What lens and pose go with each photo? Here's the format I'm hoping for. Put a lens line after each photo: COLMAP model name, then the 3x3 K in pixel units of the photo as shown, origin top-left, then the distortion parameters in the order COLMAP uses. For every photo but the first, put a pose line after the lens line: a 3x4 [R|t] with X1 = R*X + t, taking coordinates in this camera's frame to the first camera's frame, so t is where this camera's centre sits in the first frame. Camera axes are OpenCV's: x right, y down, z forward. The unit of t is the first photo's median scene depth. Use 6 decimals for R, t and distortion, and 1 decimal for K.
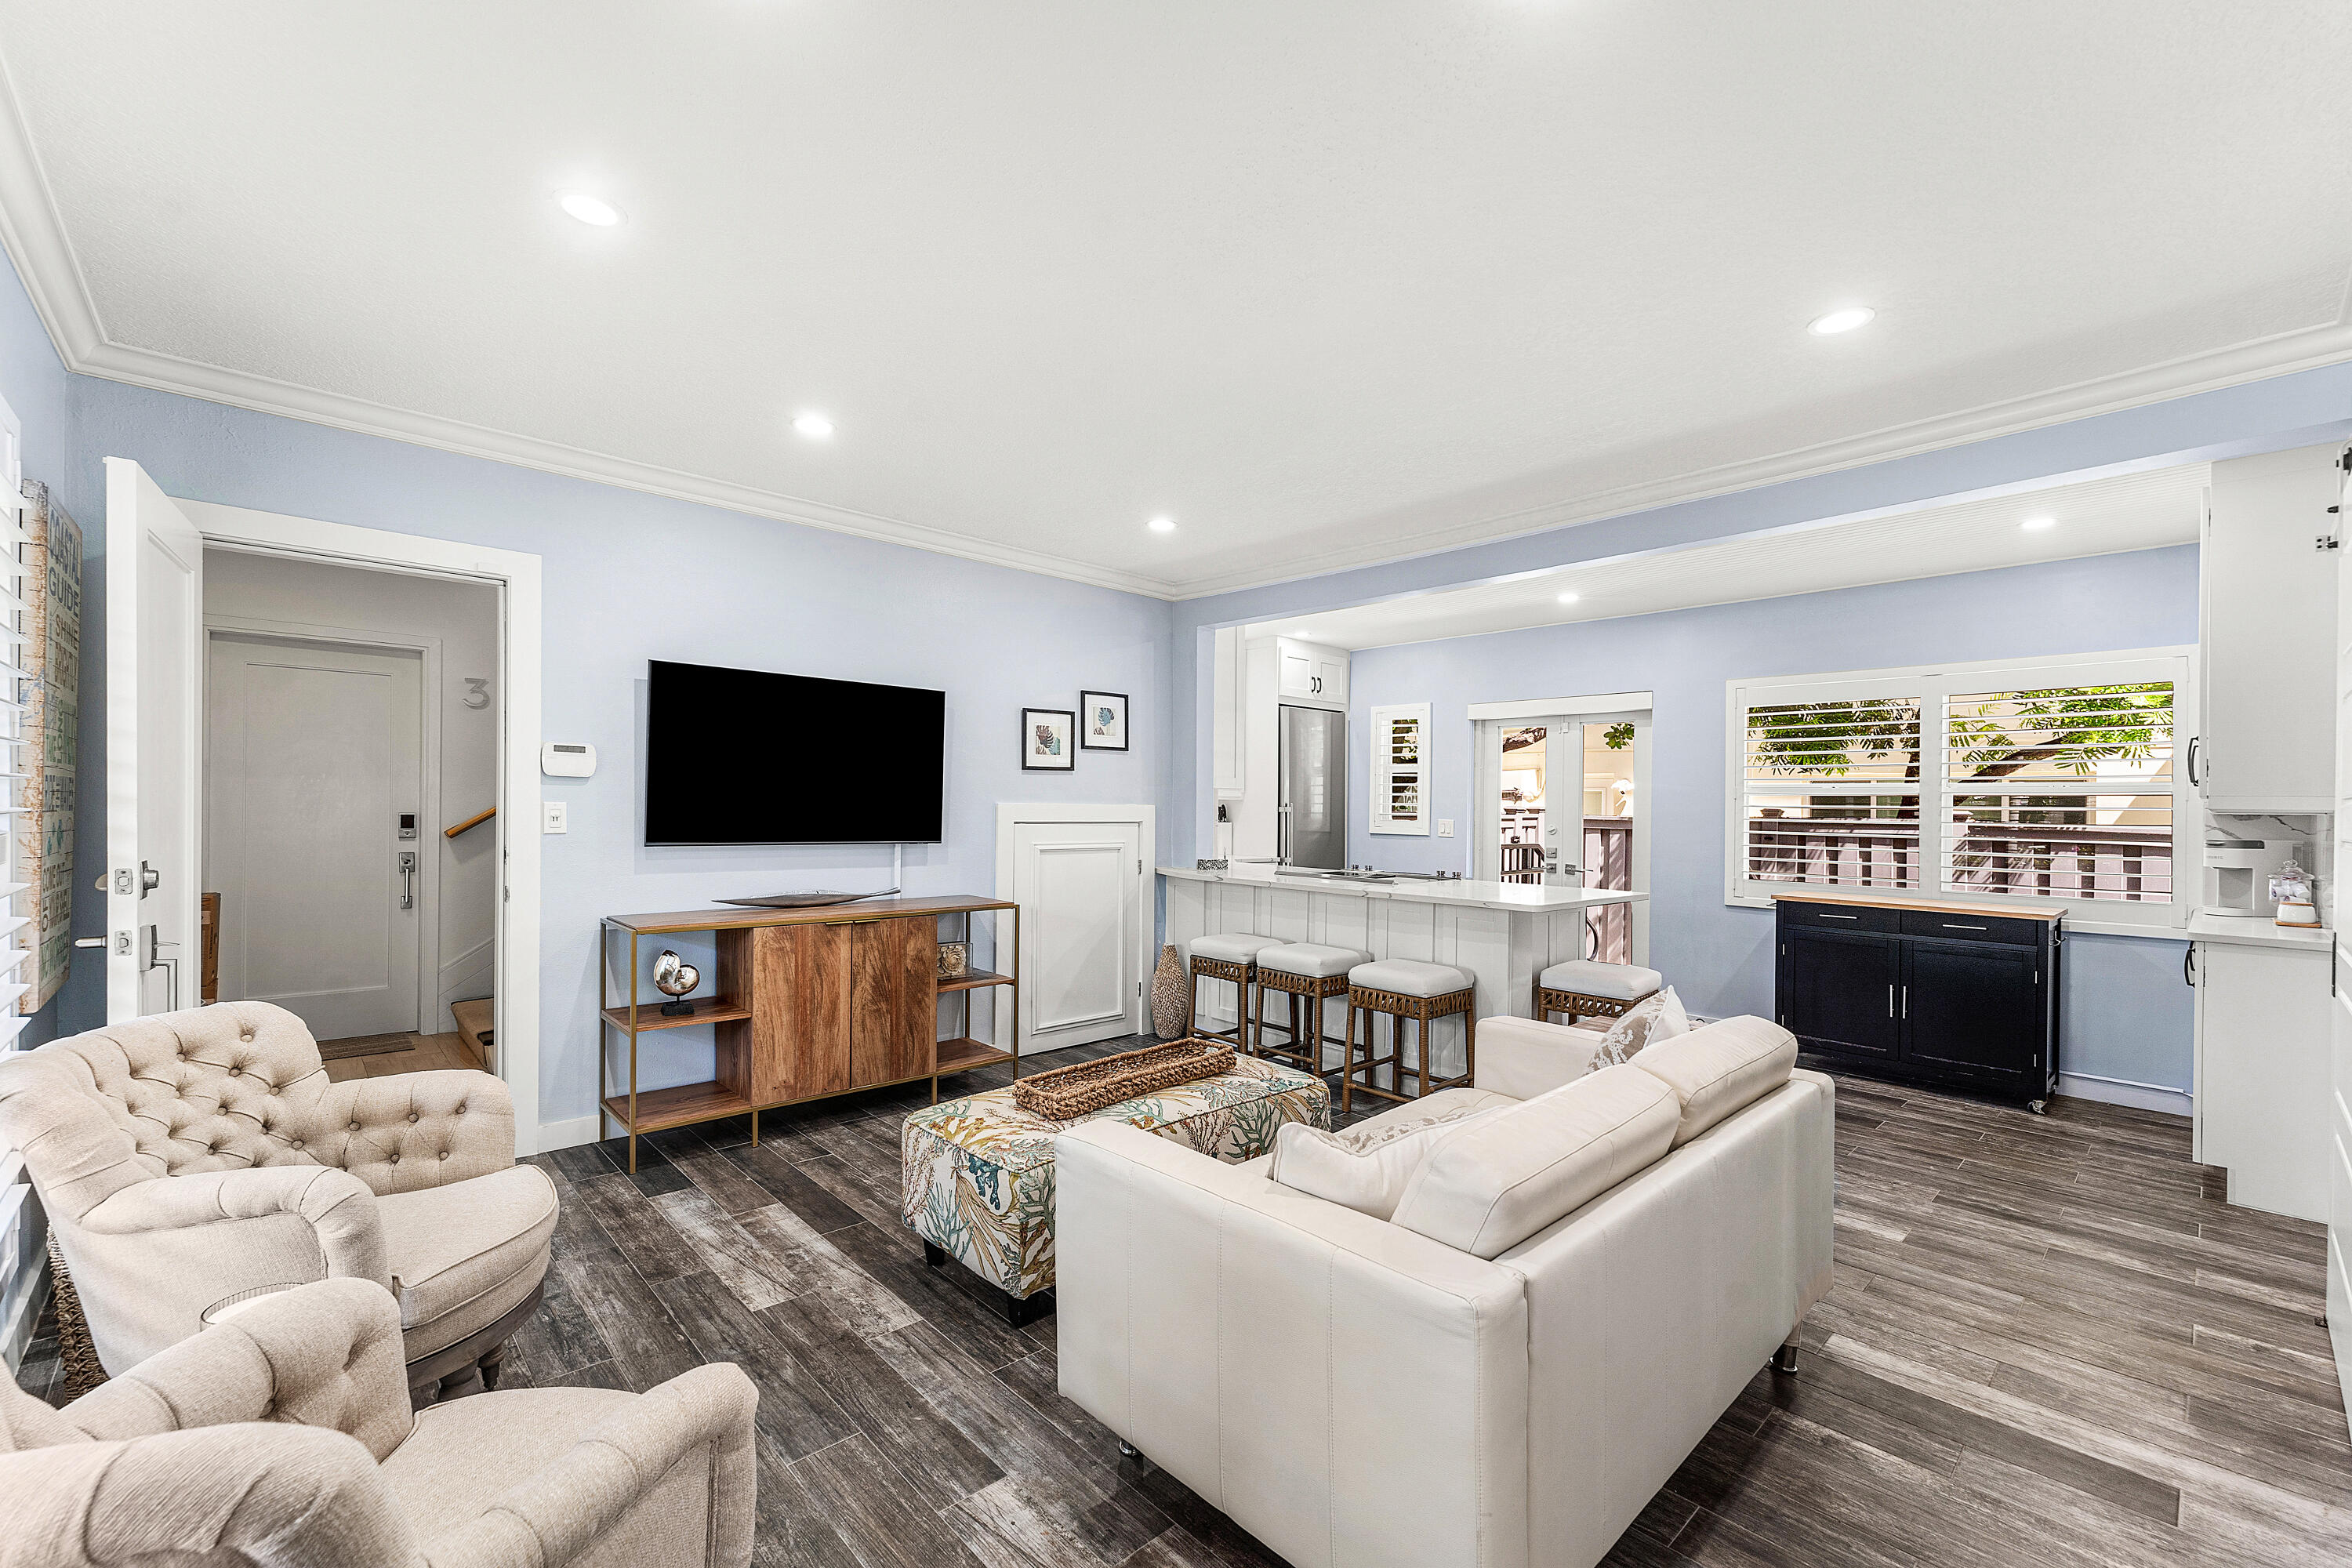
lens RADIAL K [[967.7, 0, 1161.9], [0, 967.7, 799.6], [0, 0, 1]] dist [0.009050, -0.000144]
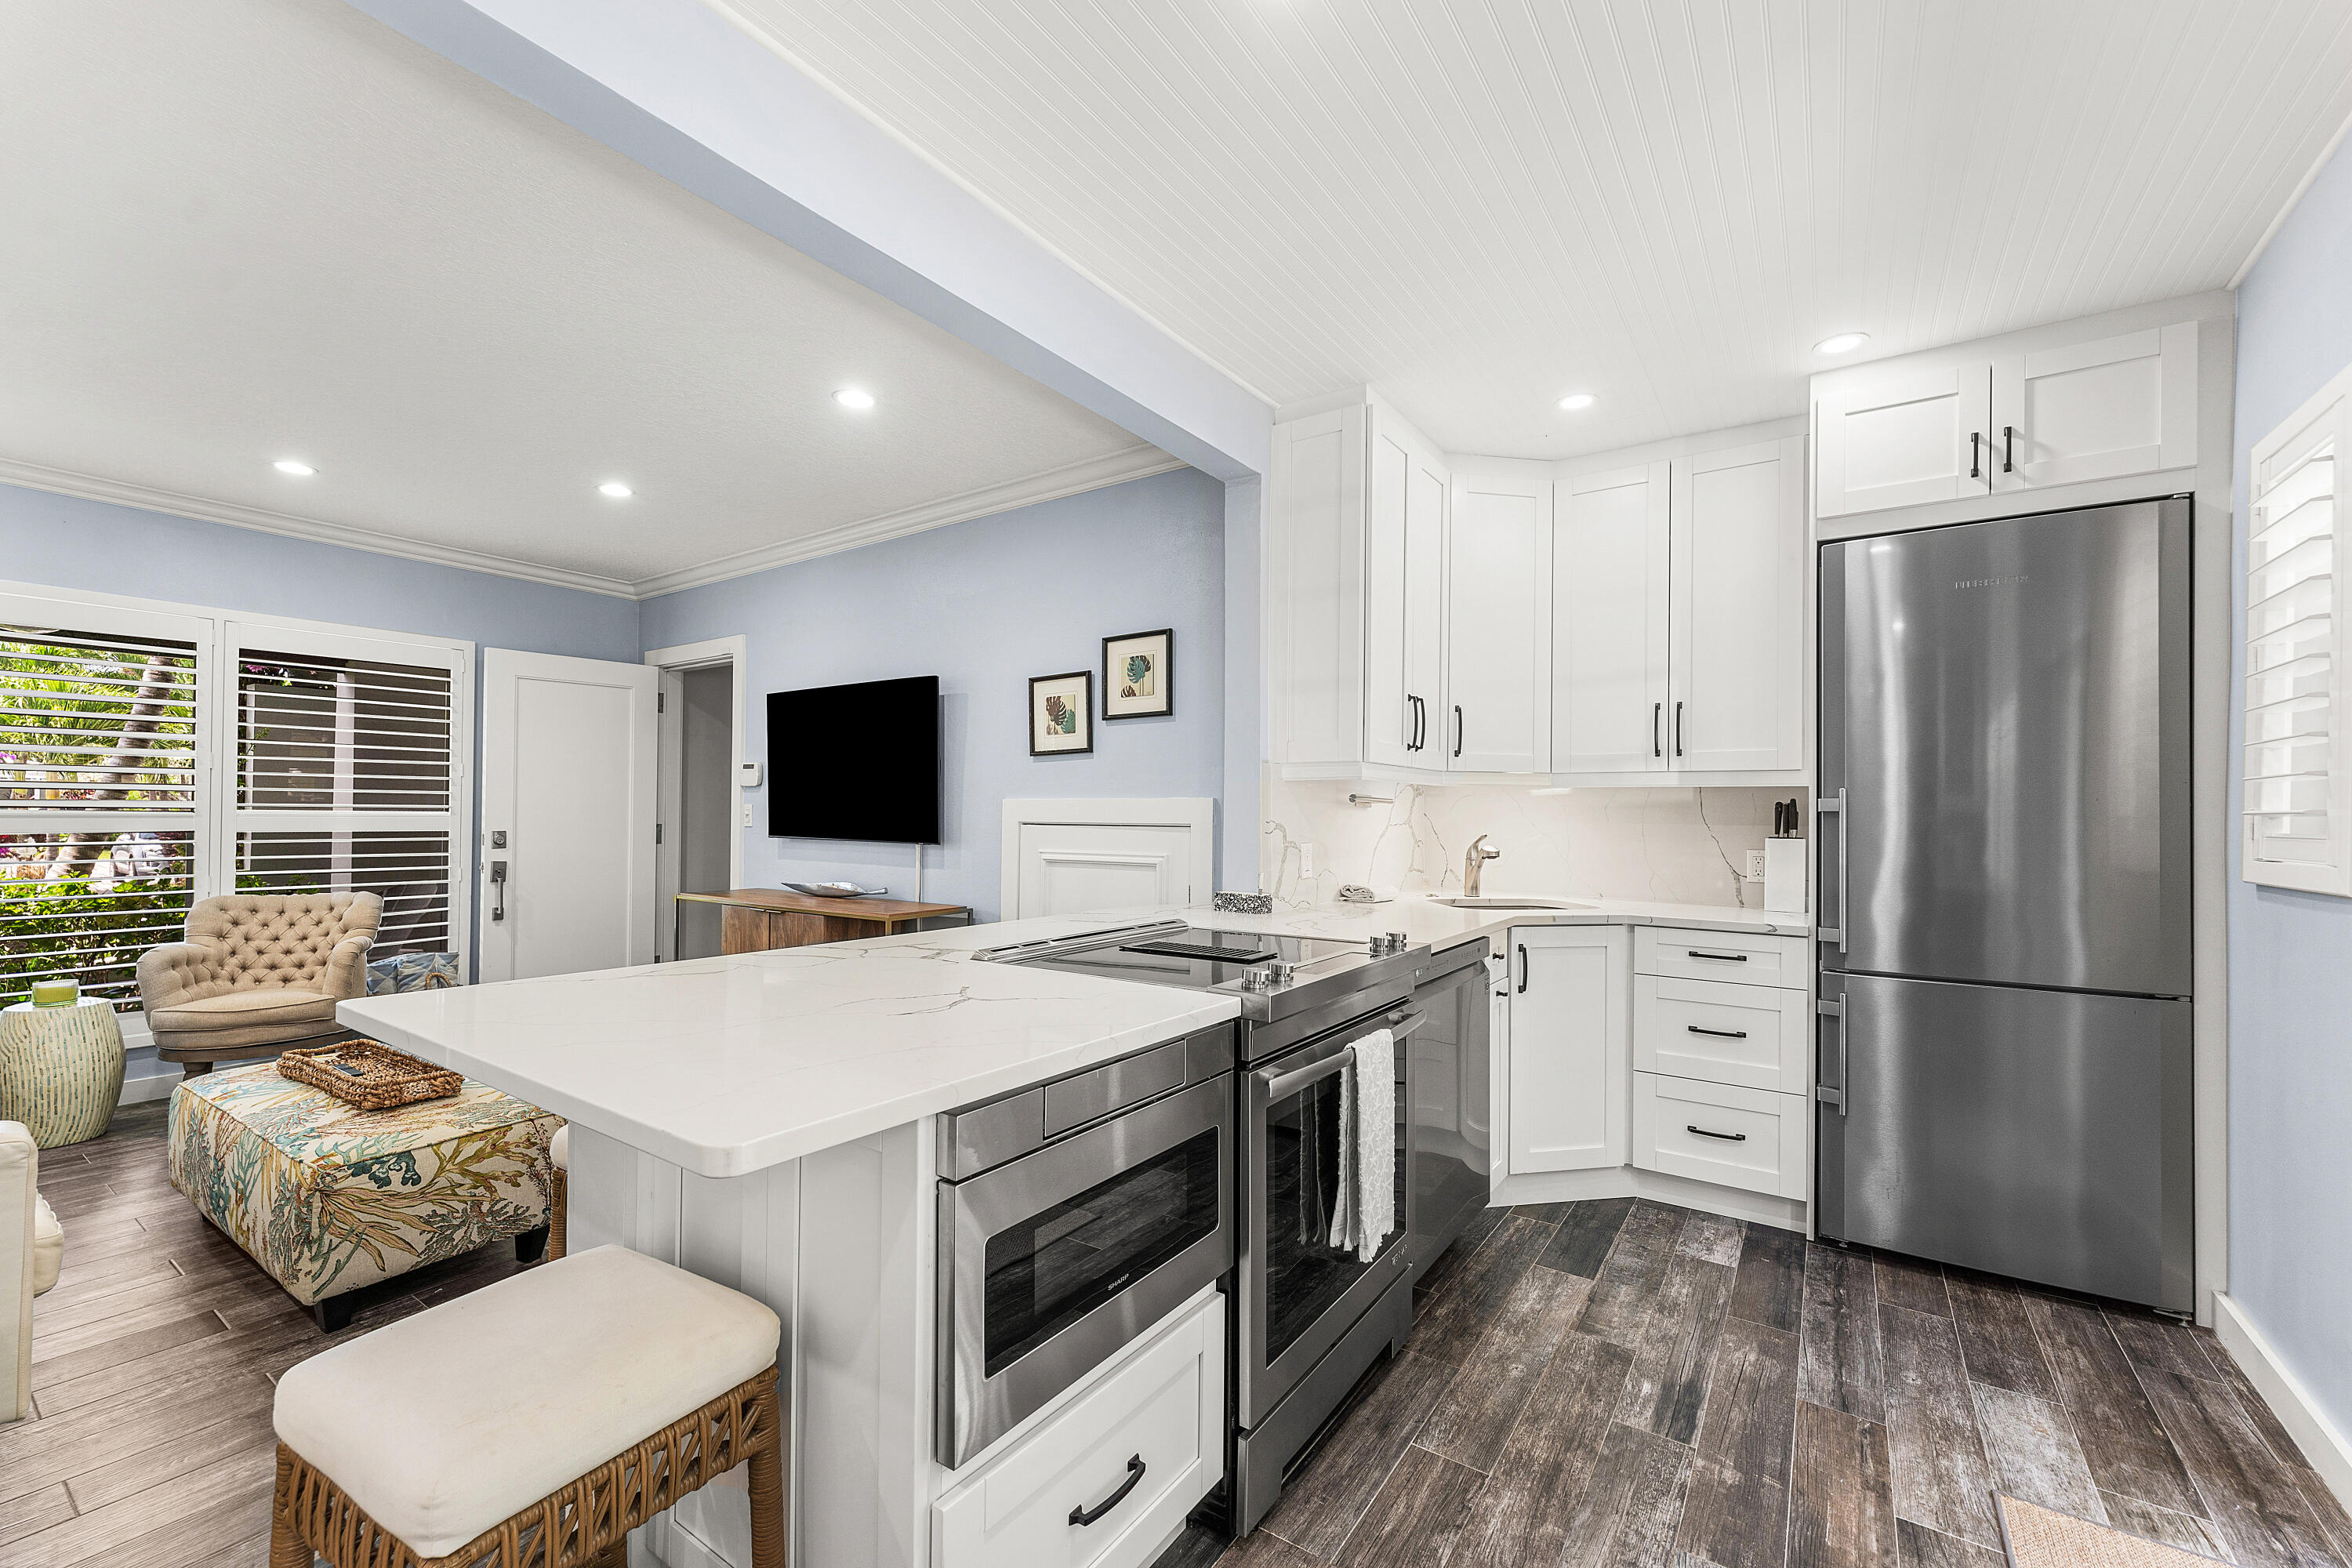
lens RADIAL K [[967.7, 0, 1161.9], [0, 967.7, 799.6], [0, 0, 1]] dist [0.009050, -0.000144]
pose [[0.220785, -0.029466, -0.974877, 0.699037], [0.000788, 0.999549, -0.030033, 0.030284], [0.975322, 0.005862, 0.220709, 1.002708]]
